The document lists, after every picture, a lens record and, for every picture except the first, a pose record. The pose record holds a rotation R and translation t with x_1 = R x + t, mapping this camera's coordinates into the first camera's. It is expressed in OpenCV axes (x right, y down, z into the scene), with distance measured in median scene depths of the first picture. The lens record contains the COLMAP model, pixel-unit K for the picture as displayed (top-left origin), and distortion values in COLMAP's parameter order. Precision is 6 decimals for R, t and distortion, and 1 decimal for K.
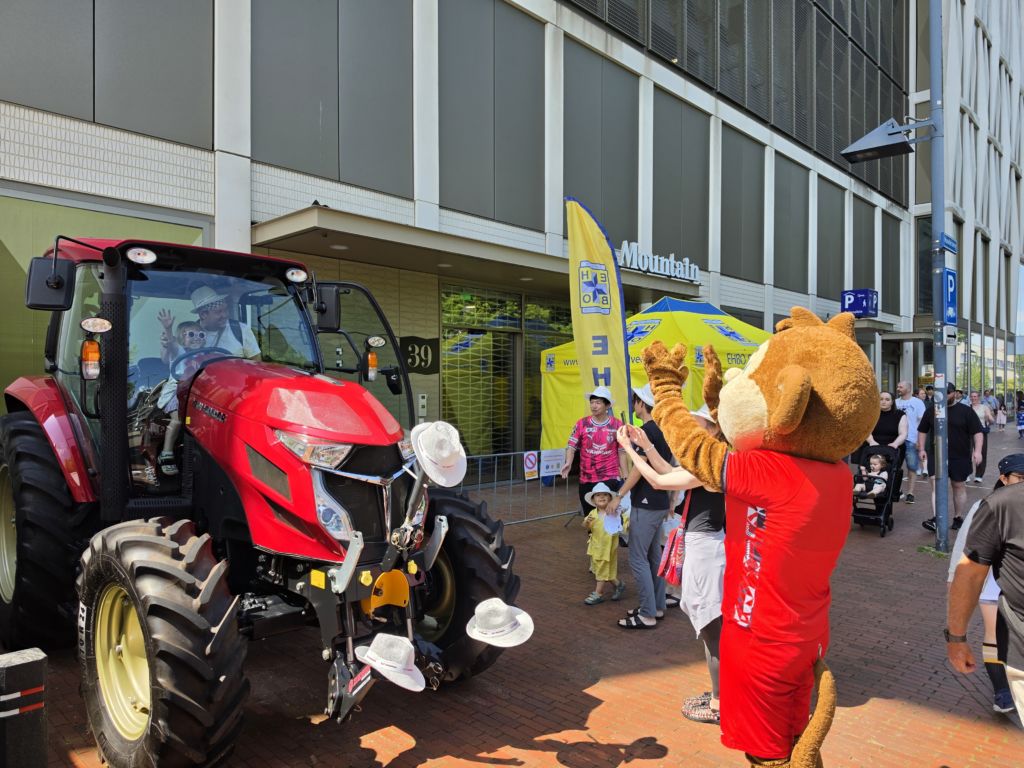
lens RADIAL K [[716.5, 0, 512.0], [0, 716.5, 384.0], [0, 0, 1]] dist [0.033302, -0.071820]
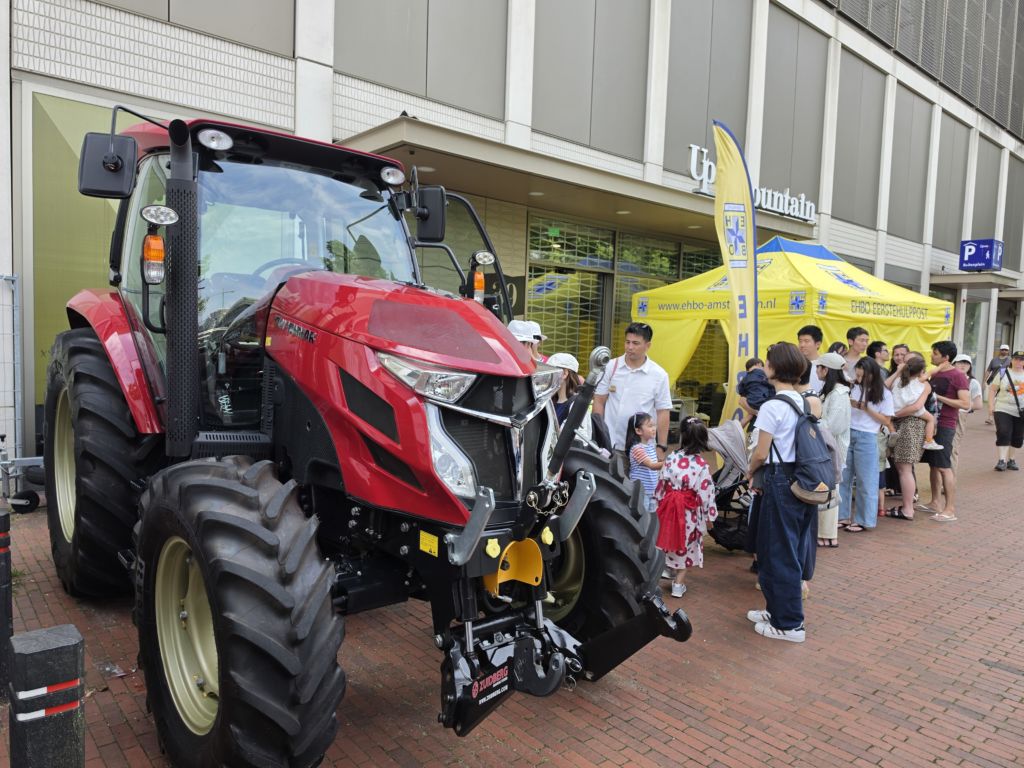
lens RADIAL K [[744.0, 0, 512.0], [0, 744.0, 384.0], [0, 0, 1]] dist [0.067357, -0.142741]
pose [[0.994050, 0.038885, -0.101745, -0.079419], [-0.031612, 0.996893, 0.072149, 0.028287], [0.104234, -0.068503, 0.992191, 0.165699]]
